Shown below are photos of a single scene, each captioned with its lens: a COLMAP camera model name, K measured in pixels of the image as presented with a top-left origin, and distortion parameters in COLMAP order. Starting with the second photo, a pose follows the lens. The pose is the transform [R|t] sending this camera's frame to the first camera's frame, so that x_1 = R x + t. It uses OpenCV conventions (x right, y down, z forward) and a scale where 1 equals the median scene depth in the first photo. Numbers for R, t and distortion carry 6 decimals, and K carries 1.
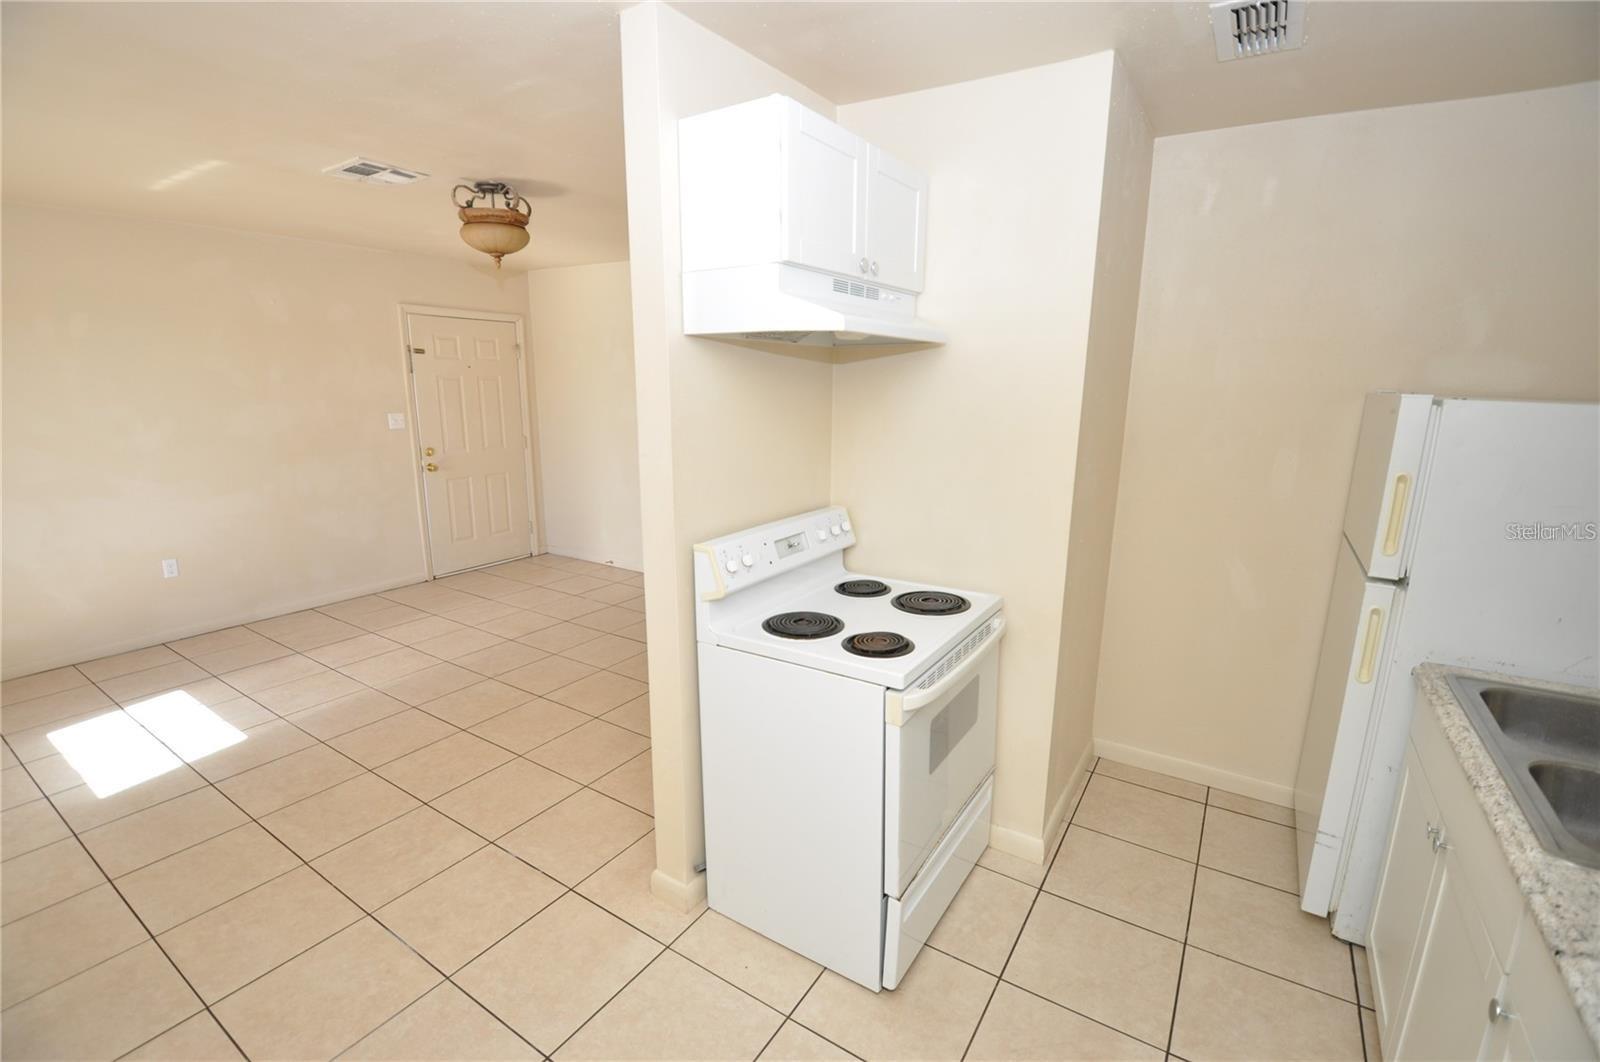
lens RADIAL K [[702.2, 0, 804.3], [0, 702.2, 534.3], [0, 0, 1]] dist [-0.021276, -0.003659]
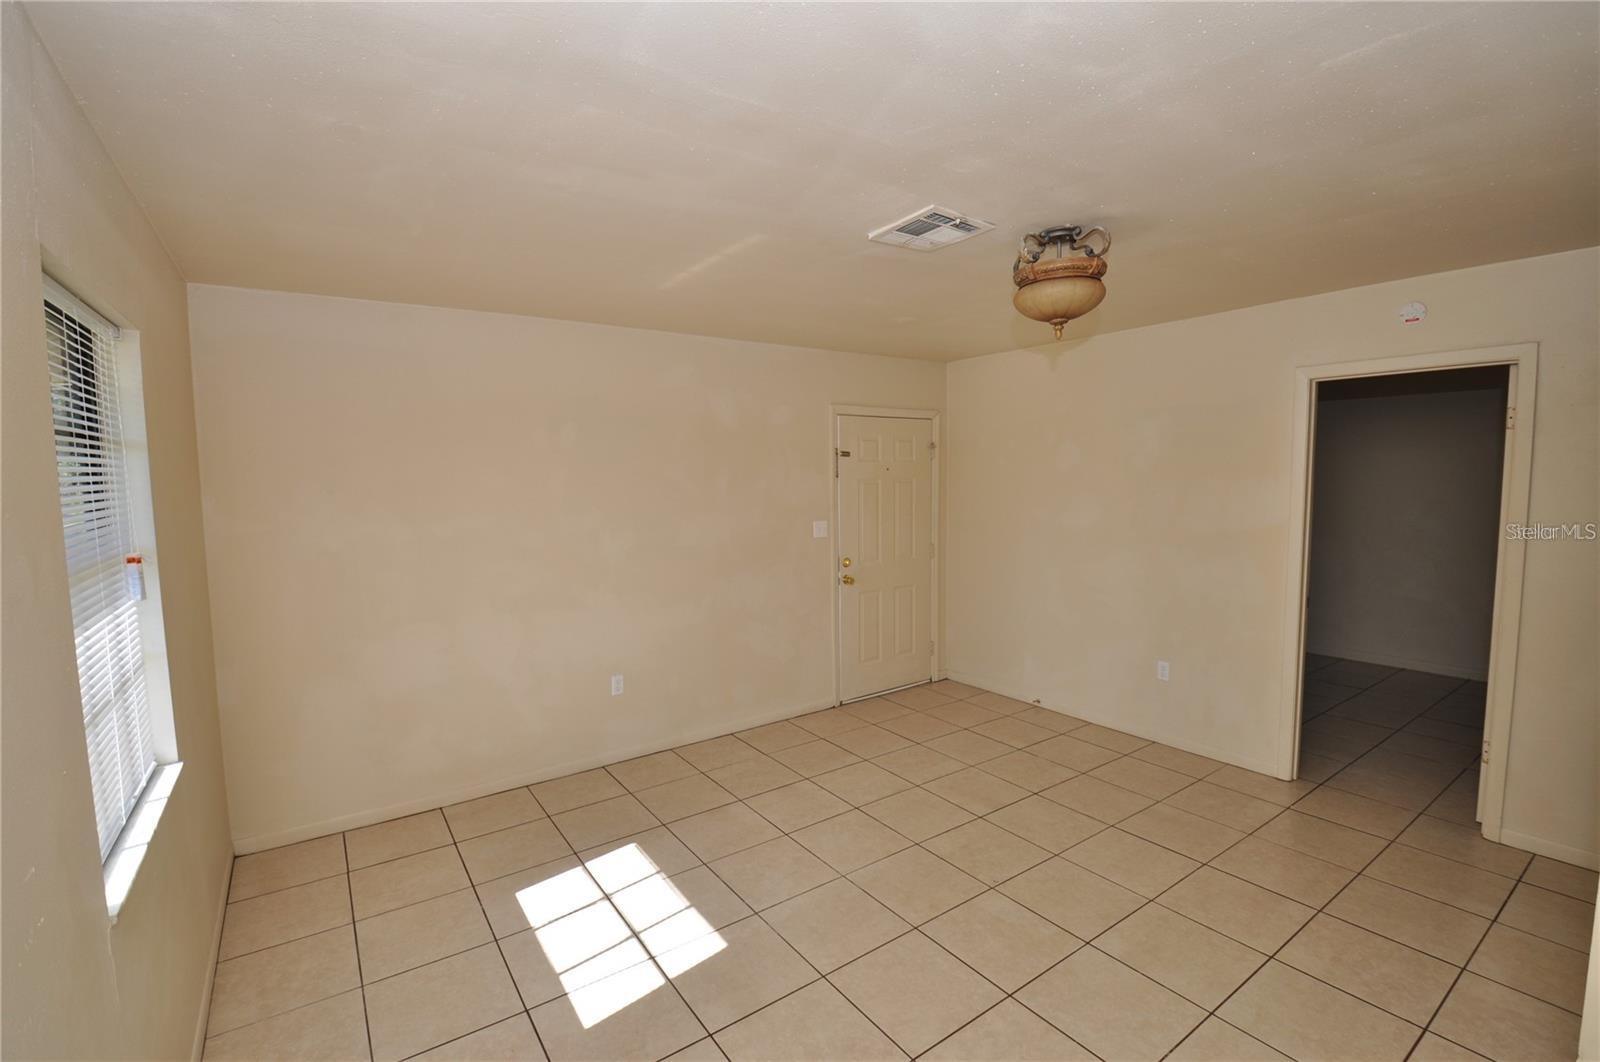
lens RADIAL K [[702.2, 0, 803.4], [0, 702.2, 532.9], [0, 0, 1]] dist [-0.021276, -0.003659]
pose [[0.922886, 0.006778, -0.385015, -0.248844], [-0.059928, 0.990191, -0.126215, -0.039810], [0.380383, 0.139555, 0.914239, 0.147873]]
